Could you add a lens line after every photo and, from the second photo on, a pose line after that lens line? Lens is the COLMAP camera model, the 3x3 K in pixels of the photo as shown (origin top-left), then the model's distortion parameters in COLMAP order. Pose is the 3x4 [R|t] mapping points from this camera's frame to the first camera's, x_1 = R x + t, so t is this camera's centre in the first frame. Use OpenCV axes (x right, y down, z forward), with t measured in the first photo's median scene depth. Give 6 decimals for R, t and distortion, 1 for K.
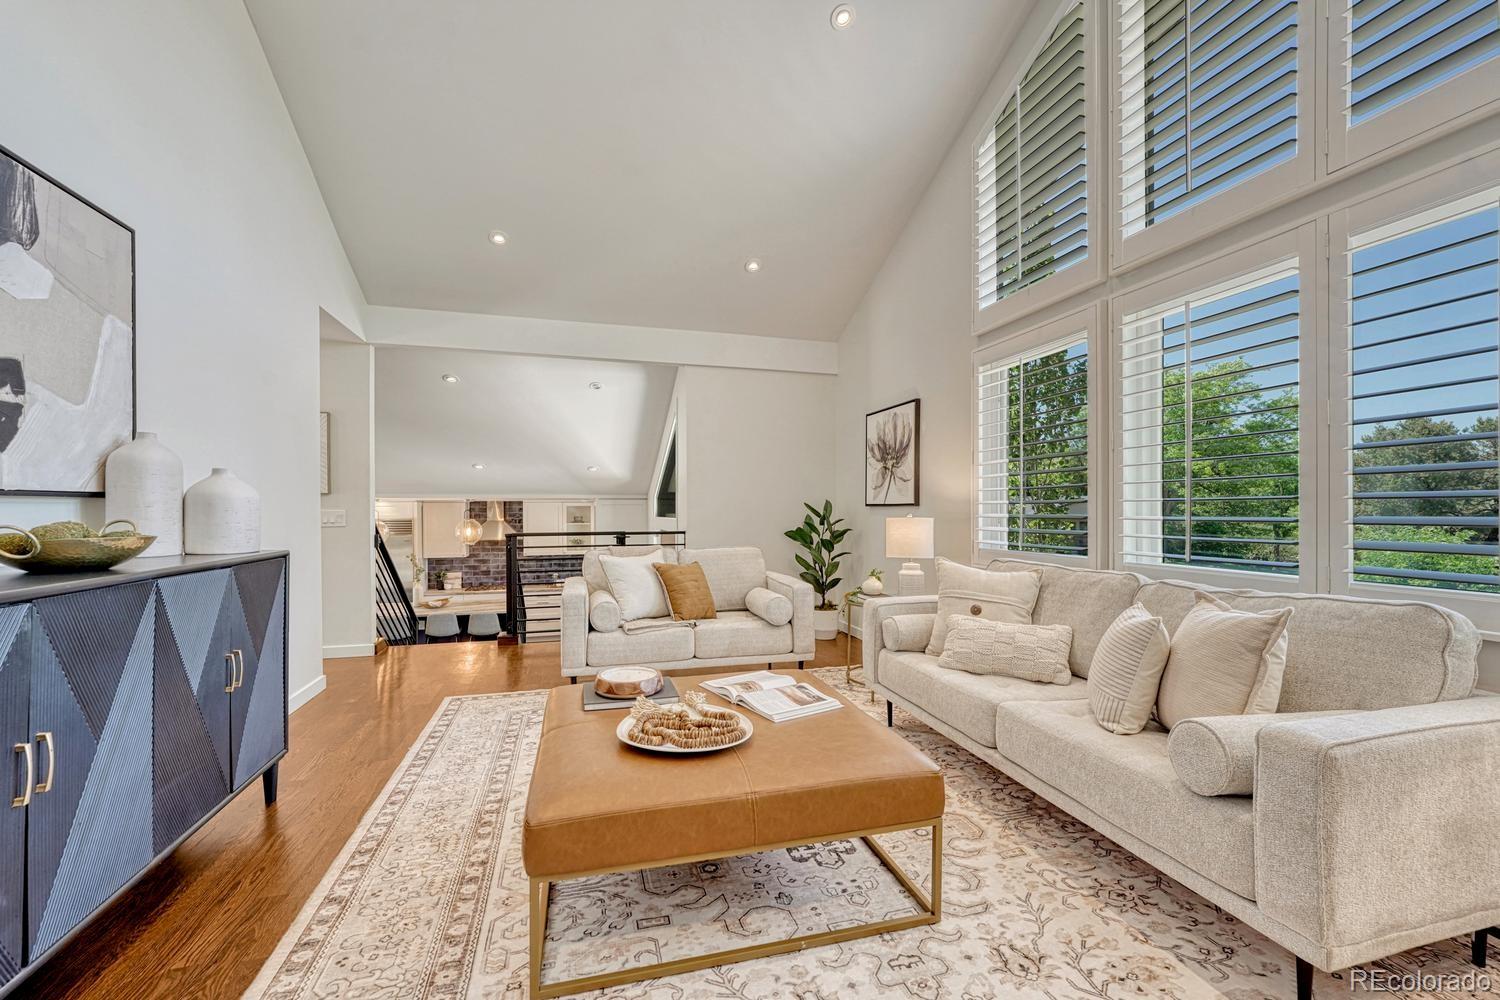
lens RADIAL K [[618.6, 0, 749.8], [0, 618.6, 510.0], [0, 0, 1]] dist [-0.000586, -0.000037]
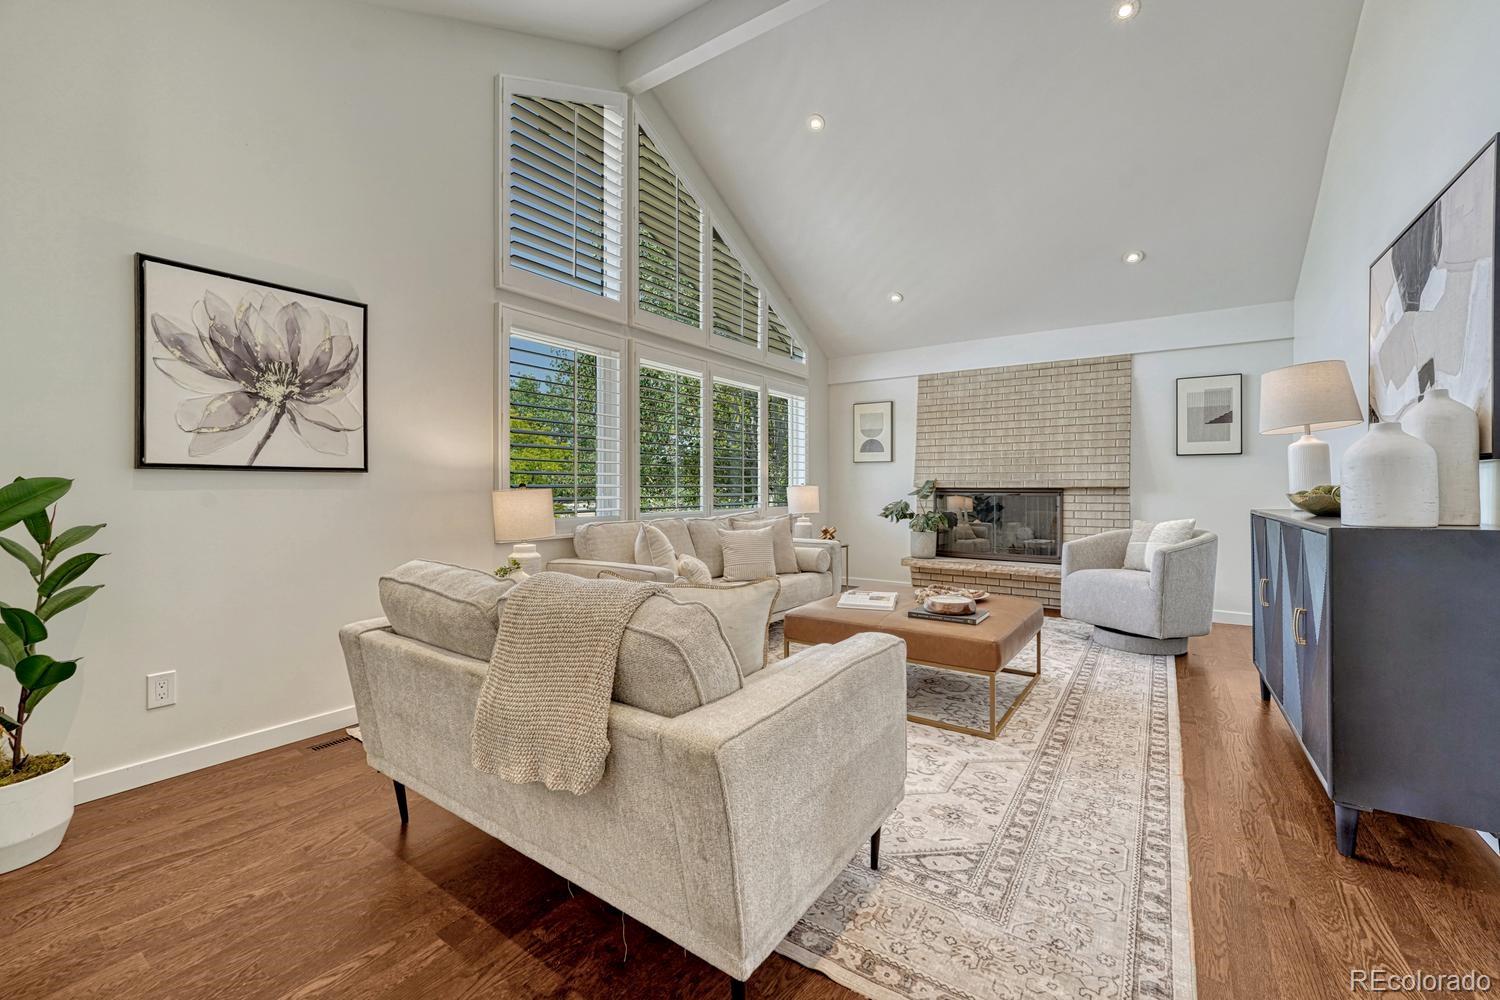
lens RADIAL K [[617.7, 0, 751.9], [0, 617.7, 487.9], [0, 0, 1]] dist [-0.003668, -0.000428]
pose [[-0.646665, -0.002205, 0.762771, -0.825094], [0.001840, 0.999988, 0.004450, 0.012354], [-0.762772, 0.004282, -0.646653, 1.924554]]
